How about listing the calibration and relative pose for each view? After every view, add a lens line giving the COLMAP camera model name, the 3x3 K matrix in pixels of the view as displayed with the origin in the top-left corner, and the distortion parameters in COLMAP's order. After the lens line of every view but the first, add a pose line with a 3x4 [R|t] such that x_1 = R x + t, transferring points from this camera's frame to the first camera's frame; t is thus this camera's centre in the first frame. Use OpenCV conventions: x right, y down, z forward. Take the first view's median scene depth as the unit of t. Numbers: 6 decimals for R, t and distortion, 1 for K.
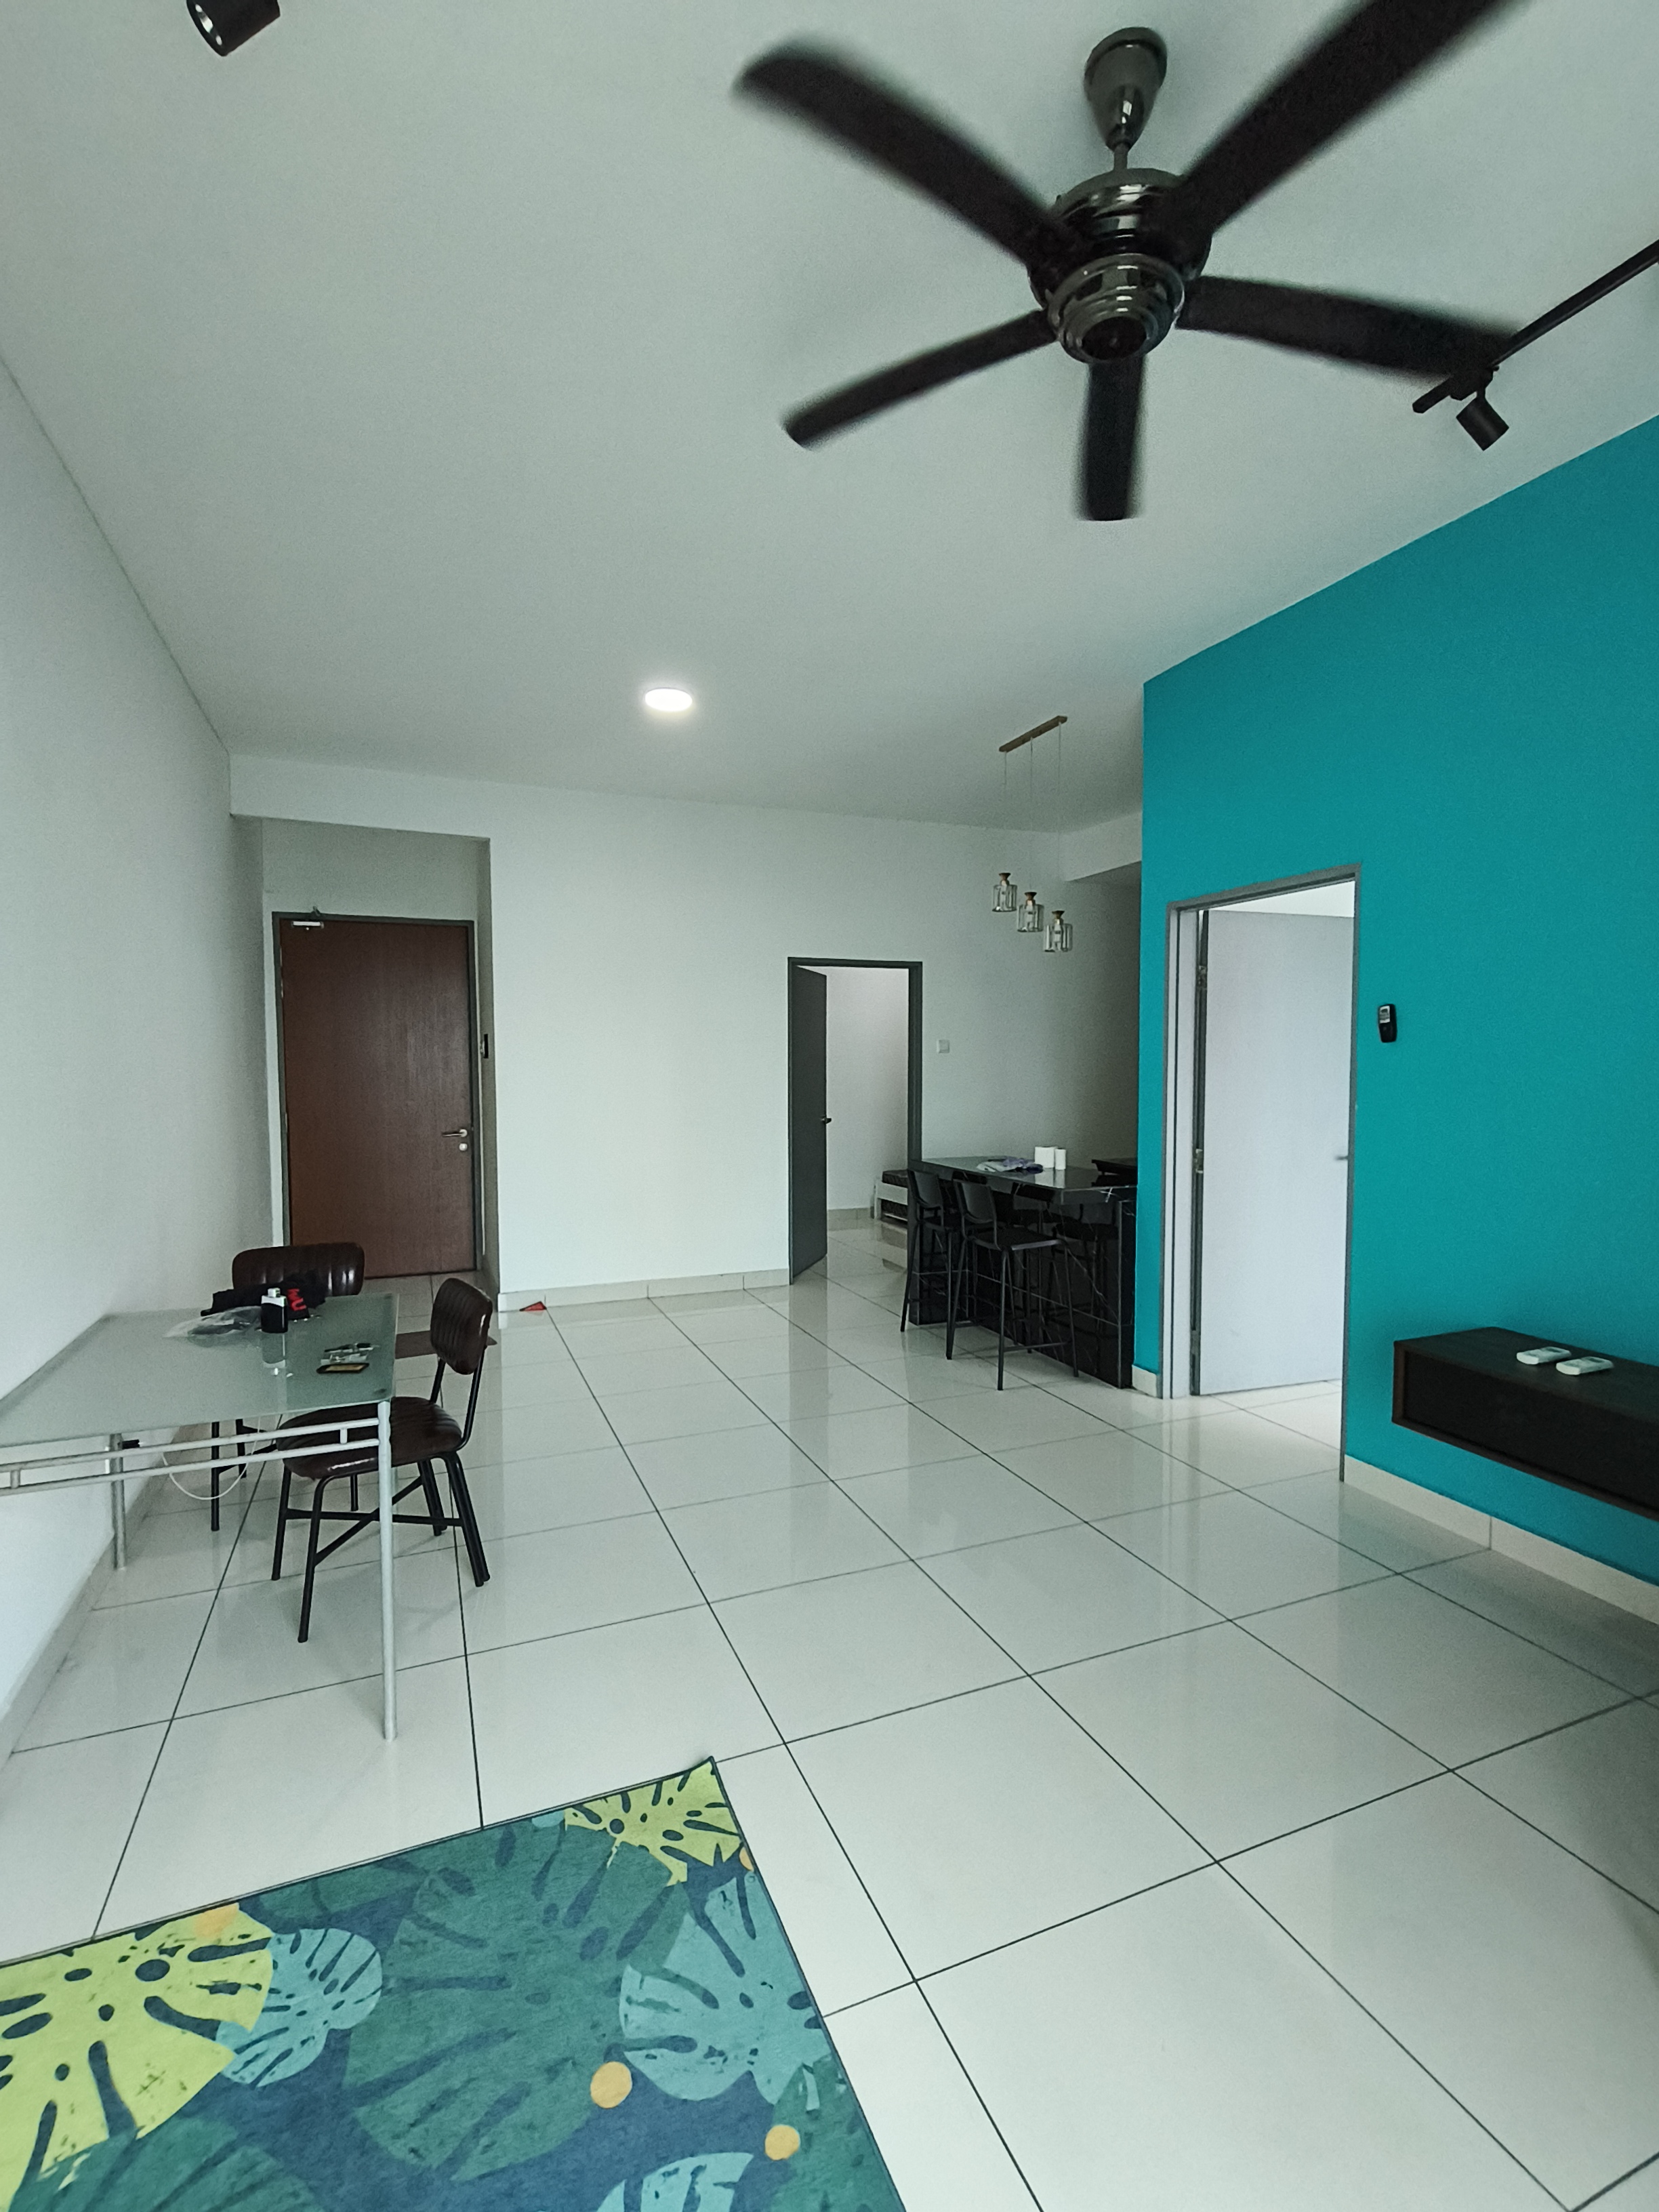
lens RADIAL K [[1028.5, 0, 835.1], [0, 1028.5, 1108.5], [0, 0, 1]] dist [0.007106, -0.000656]
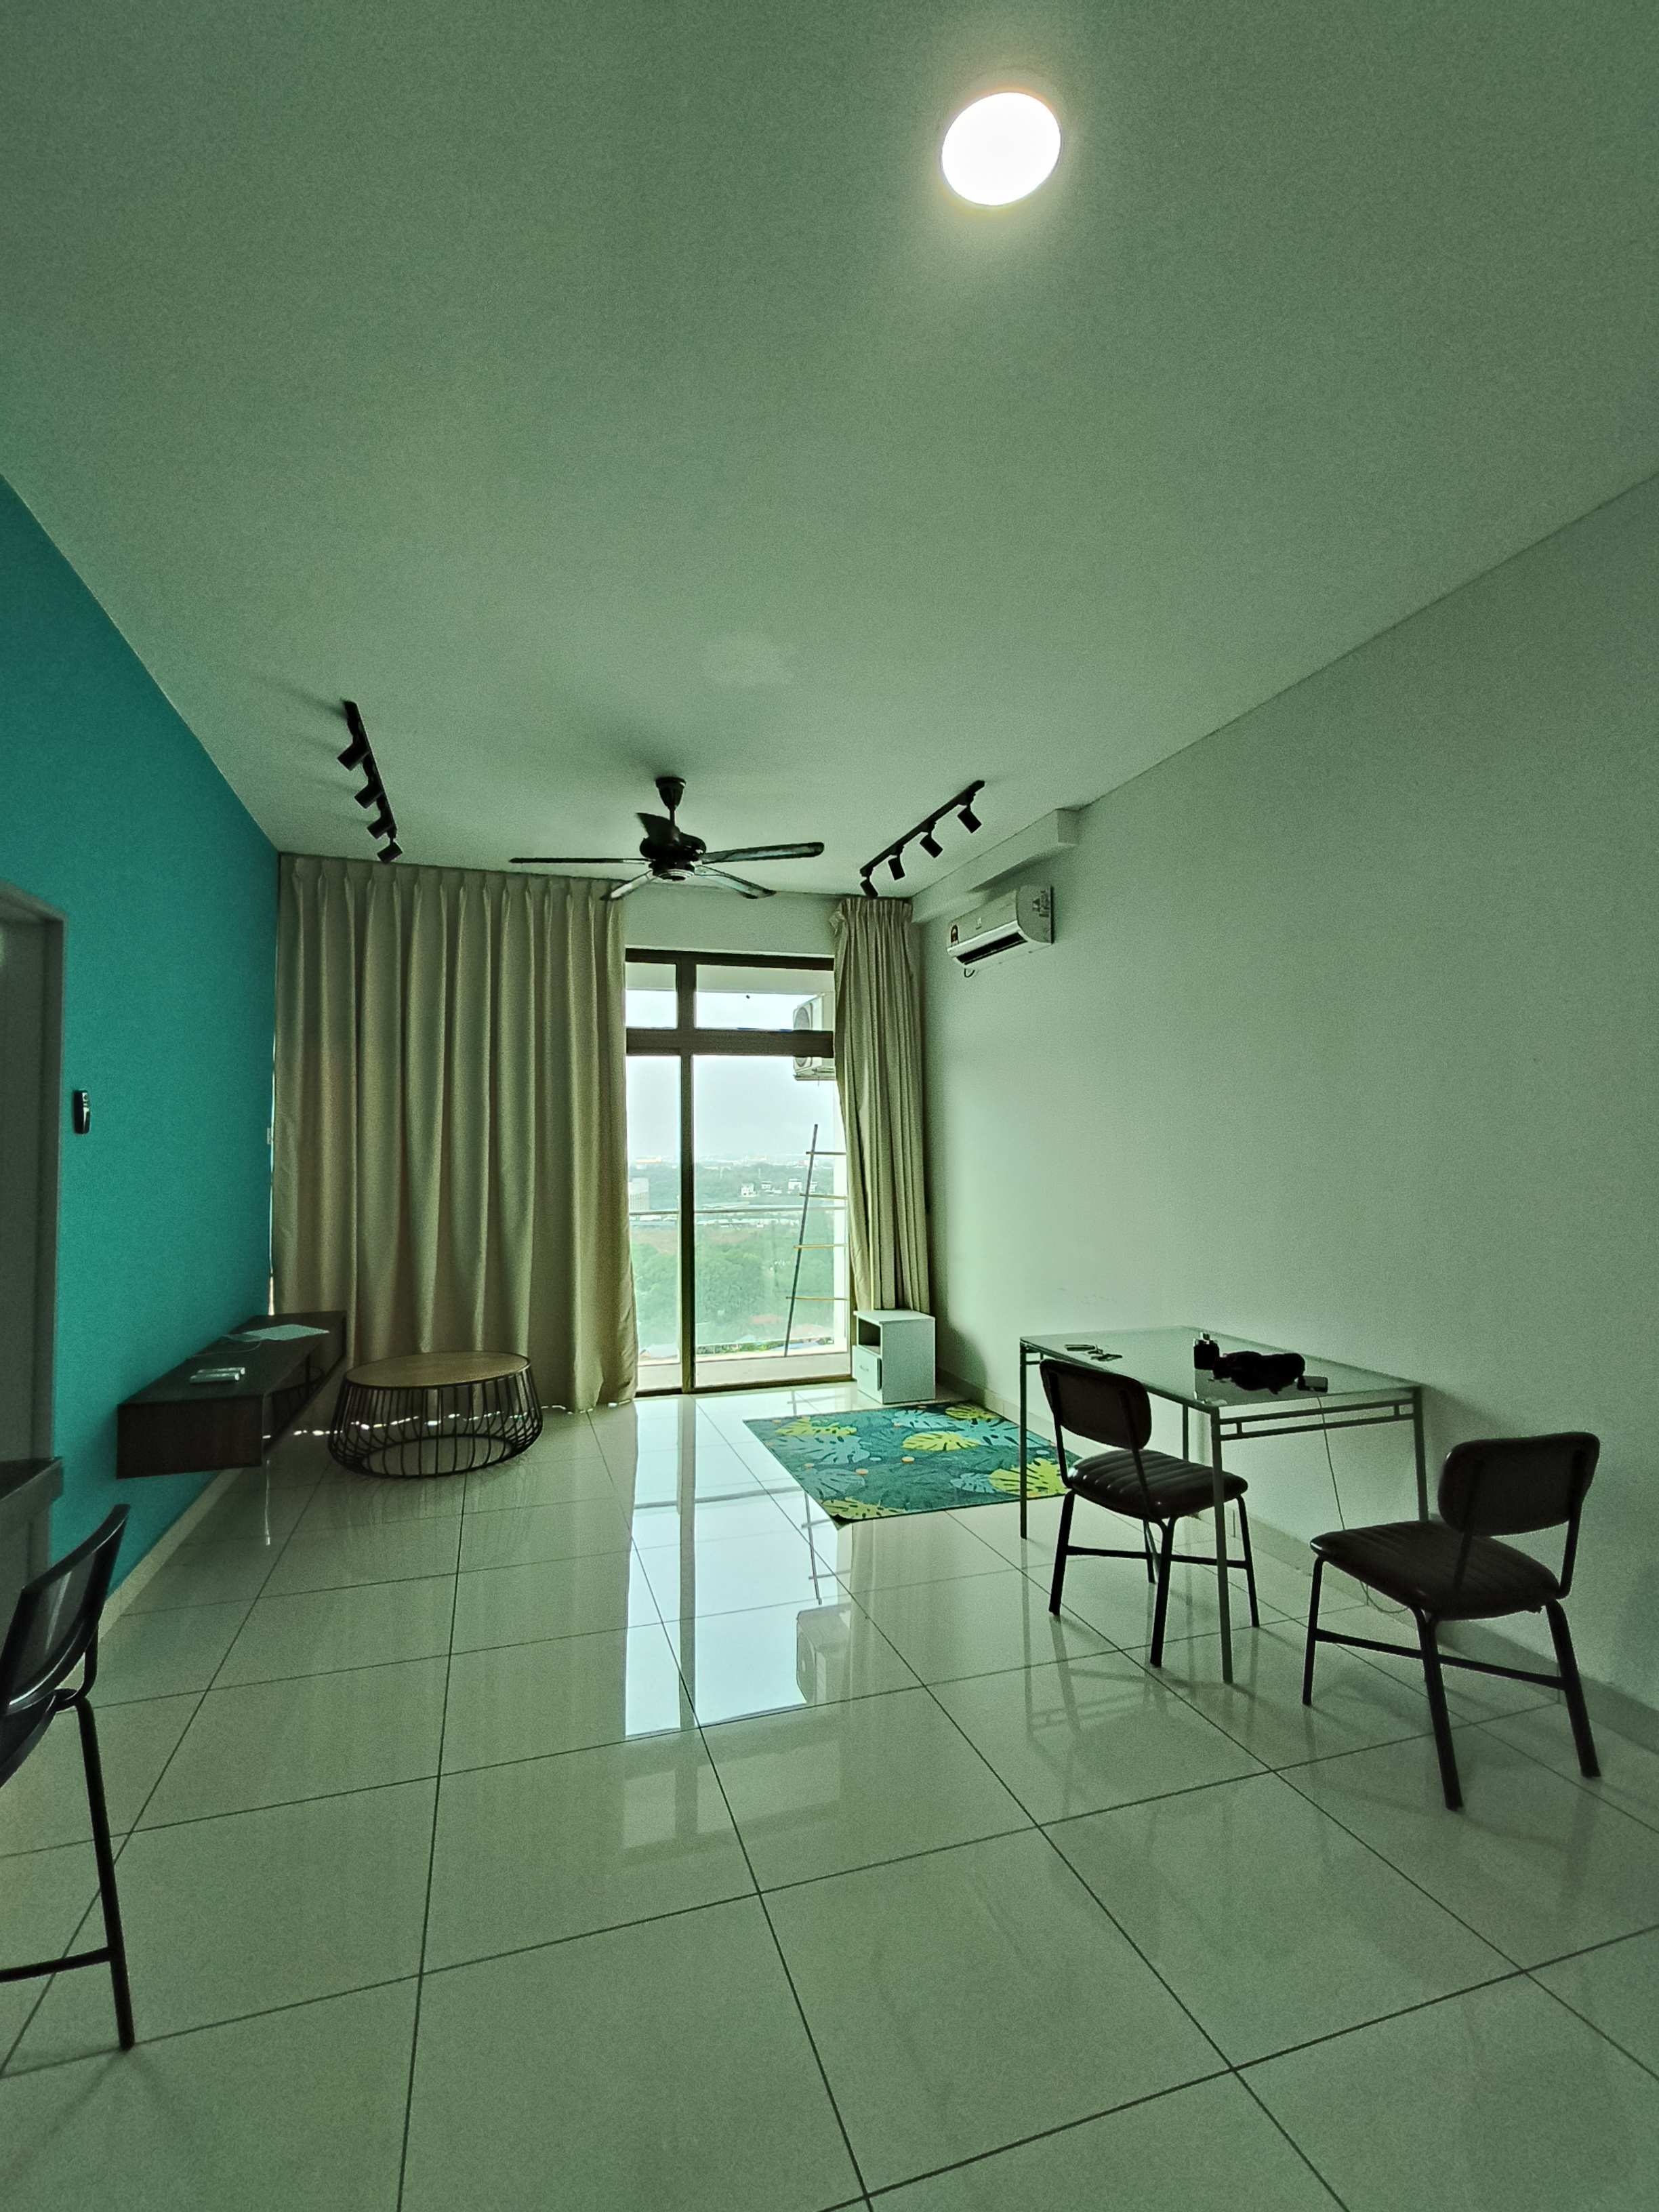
lens RADIAL K [[1028.5, 0, 835.1], [0, 1028.5, 1108.5], [0, 0, 1]] dist [0.007106, -0.000656]
pose [[-0.996778, 0.016963, 0.078397, -0.127076], [0.017419, 0.999835, 0.005141, -0.059388], [-0.078297, 0.006490, -0.996909, 1.322741]]
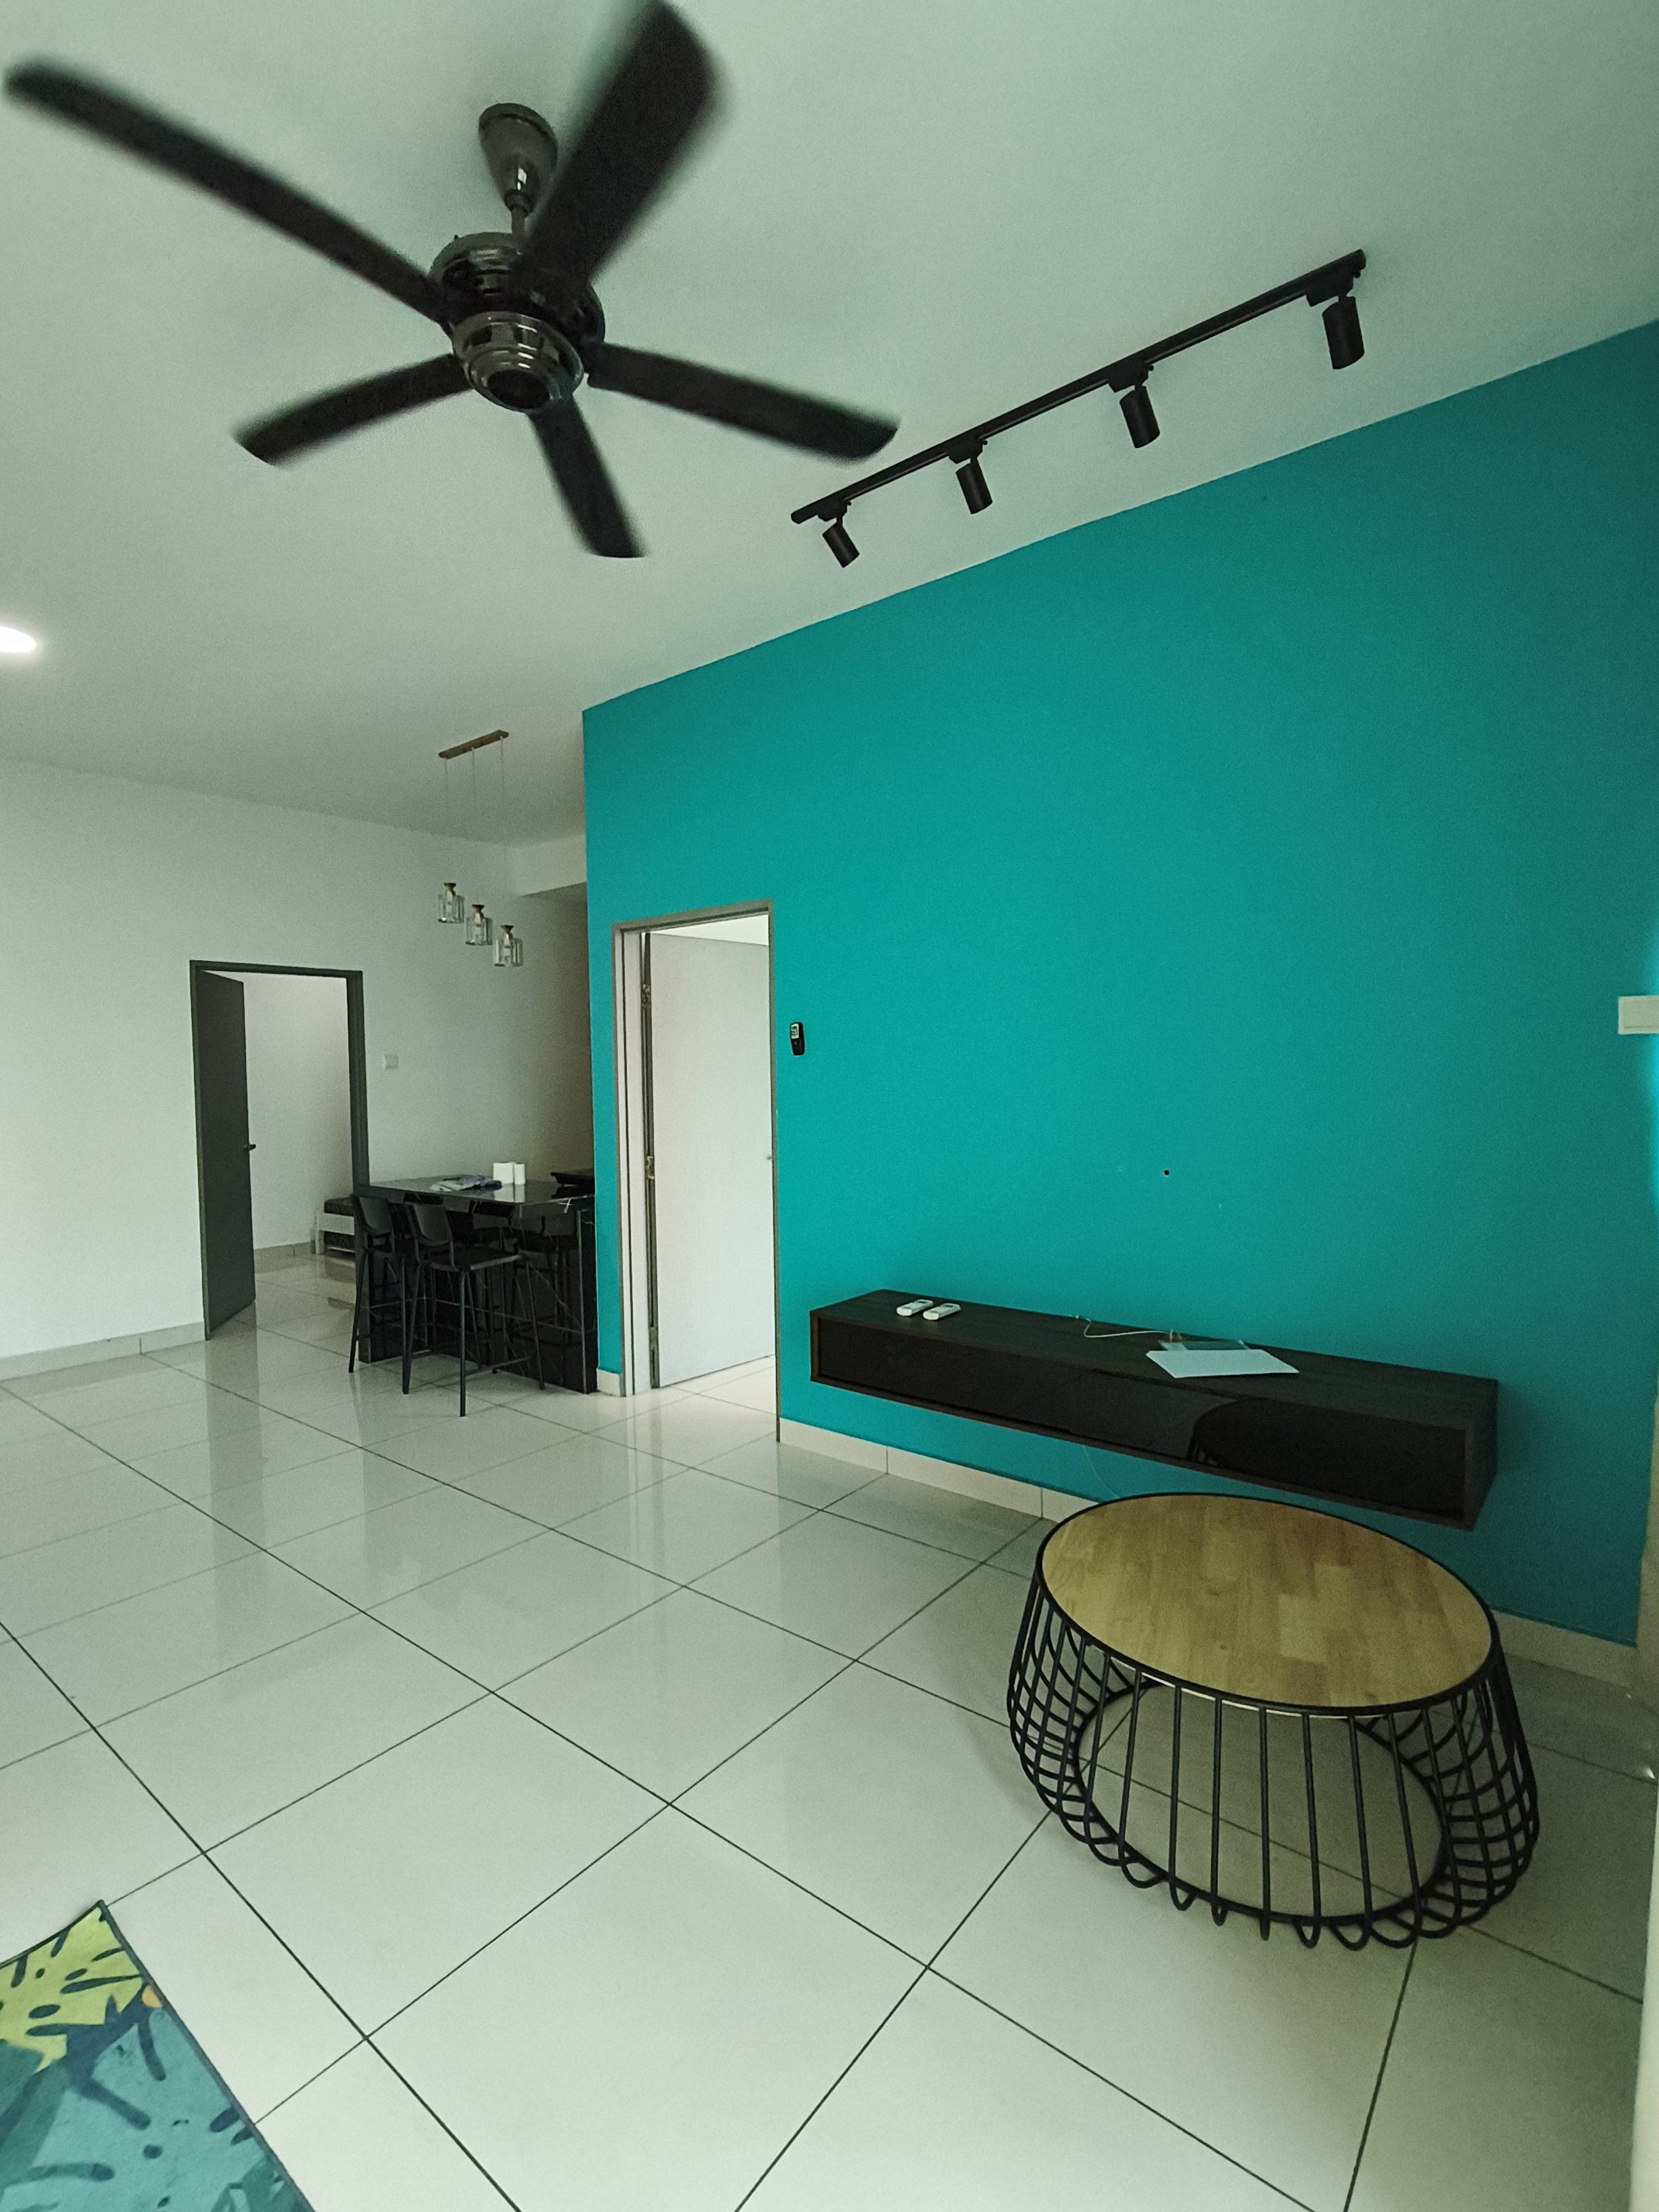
lens RADIAL K [[1028.5, 0, 835.1], [0, 1028.5, 1108.5], [0, 0, 1]] dist [0.007106, -0.000656]
pose [[0.875354, -0.031593, 0.482450, 0.008624], [0.037941, 0.999274, -0.003401, 0.000969], [-0.481992, 0.021282, 0.875917, -0.024225]]
